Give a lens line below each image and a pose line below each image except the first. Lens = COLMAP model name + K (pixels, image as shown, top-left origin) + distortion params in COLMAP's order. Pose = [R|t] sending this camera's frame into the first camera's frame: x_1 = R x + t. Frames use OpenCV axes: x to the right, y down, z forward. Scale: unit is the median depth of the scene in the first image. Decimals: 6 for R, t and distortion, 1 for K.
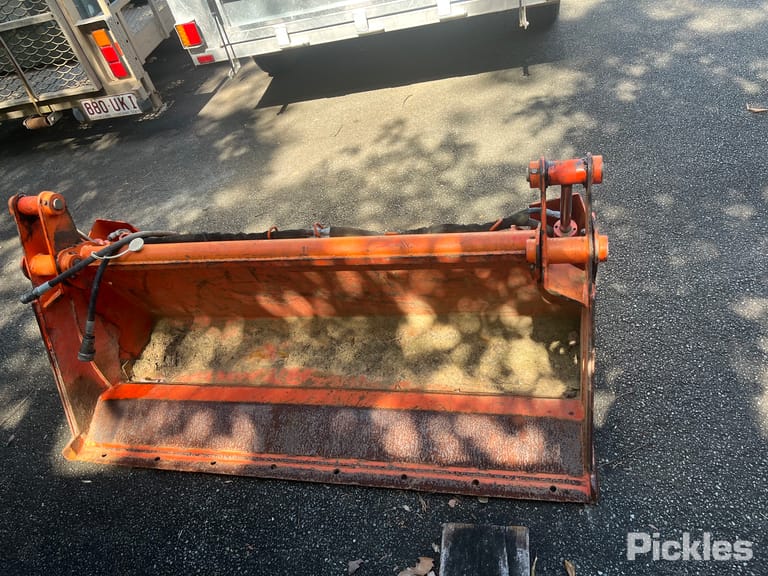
lens RADIAL K [[564.2, 0, 384.0], [0, 564.2, 288.0], [0, 0, 1]] dist [0.005250, 0.001998]
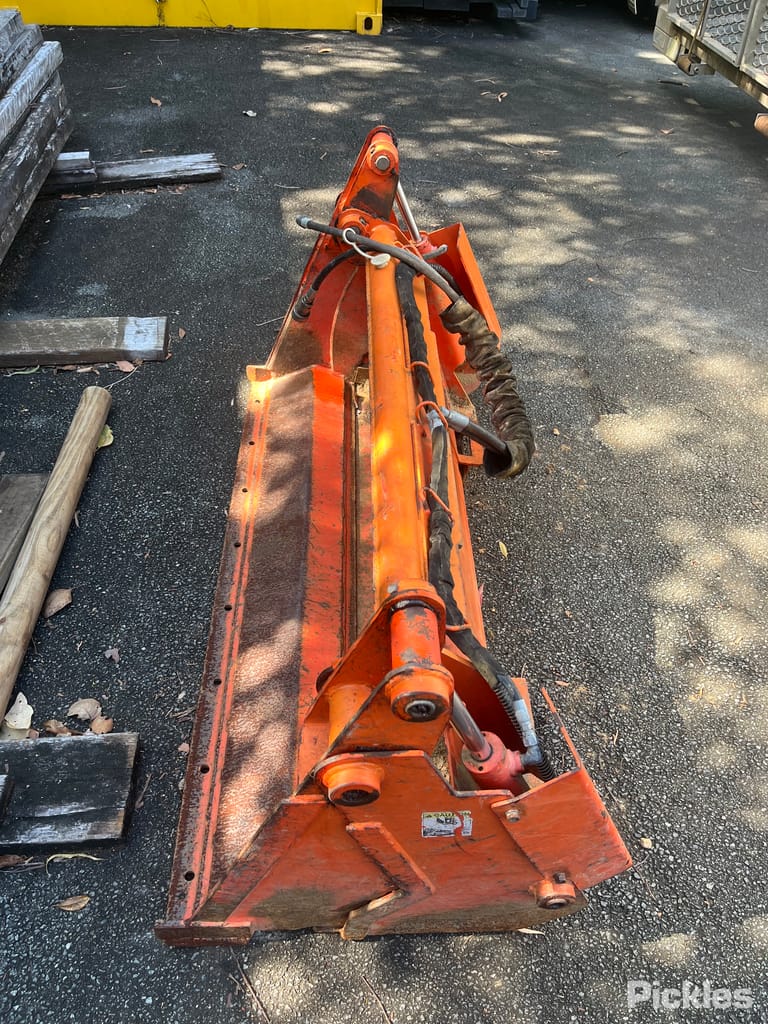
lens RADIAL K [[752.3, 0, 384.0], [0, 752.3, 512.0], [0, 0, 1]] dist [0.005250, 0.001998]
pose [[0.237514, 0.816453, -0.526300, 0.450248], [-0.703914, 0.518029, 0.485953, -0.451766], [0.669397, 0.255049, 0.697752, 0.391271]]
